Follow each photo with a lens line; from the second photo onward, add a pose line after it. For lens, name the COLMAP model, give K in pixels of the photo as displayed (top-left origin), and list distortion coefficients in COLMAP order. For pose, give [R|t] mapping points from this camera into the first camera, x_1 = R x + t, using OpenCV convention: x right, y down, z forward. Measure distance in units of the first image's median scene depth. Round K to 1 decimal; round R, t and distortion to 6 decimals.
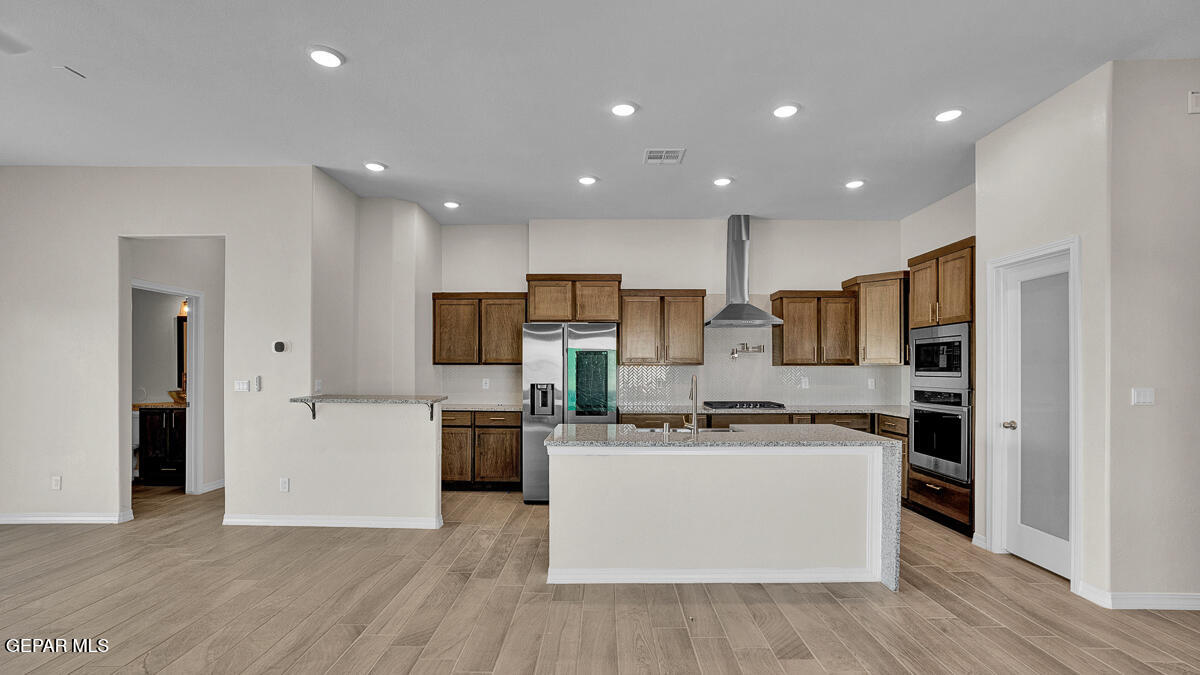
lens RADIAL K [[506.1, 0, 603.4], [0, 506.1, 368.7], [0, 0, 1]] dist [-0.001854, 0.000019]
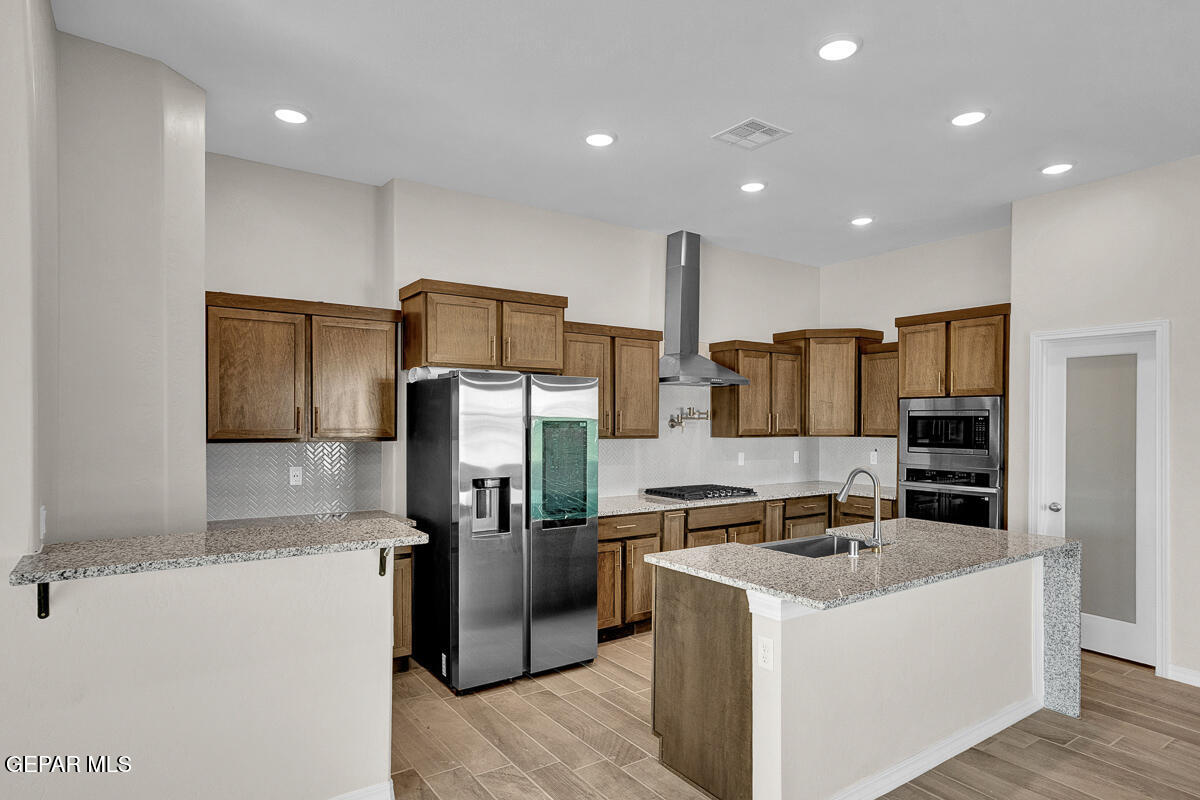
lens RADIAL K [[671.8, 0, 601.8], [0, 671.8, 422.9], [0, 0, 1]] dist [0.037383, 0.000268]
pose [[0.821697, 0.000127, 0.569925, -0.410115], [-0.002903, 0.999988, 0.003963, -0.032801], [-0.569917, -0.004911, 0.821687, 0.279287]]
